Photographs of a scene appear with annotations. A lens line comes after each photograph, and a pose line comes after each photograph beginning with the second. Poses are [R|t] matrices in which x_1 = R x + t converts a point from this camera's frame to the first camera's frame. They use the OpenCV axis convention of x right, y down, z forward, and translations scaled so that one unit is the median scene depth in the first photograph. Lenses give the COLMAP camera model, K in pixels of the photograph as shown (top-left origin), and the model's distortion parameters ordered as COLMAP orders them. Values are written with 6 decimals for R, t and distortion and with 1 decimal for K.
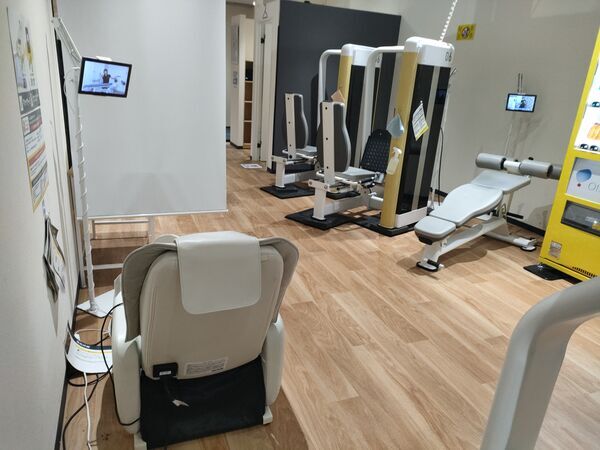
lens RADIAL K [[438.8, 0, 300.0], [0, 438.8, 225.0], [0, 0, 1]] dist [0.067823, -0.075770]
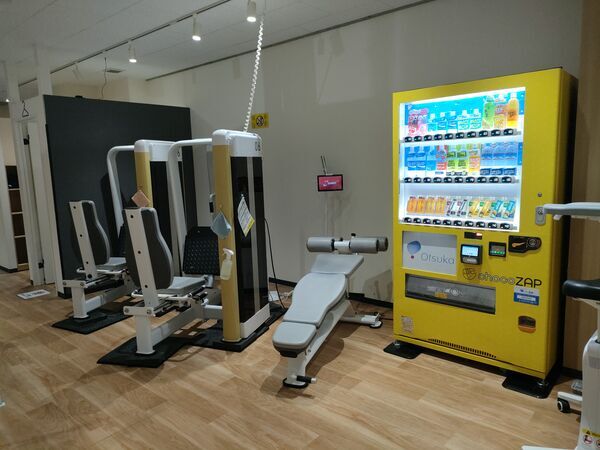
lens RADIAL K [[438.8, 0, 300.0], [0, 438.8, 225.0], [0, 0, 1]] dist [0.067823, -0.075770]
pose [[0.890814, -0.157250, 0.426289, -0.014068], [0.230073, 0.965143, -0.124761, -0.075923], [-0.391811, 0.209217, 0.895942, 0.150731]]
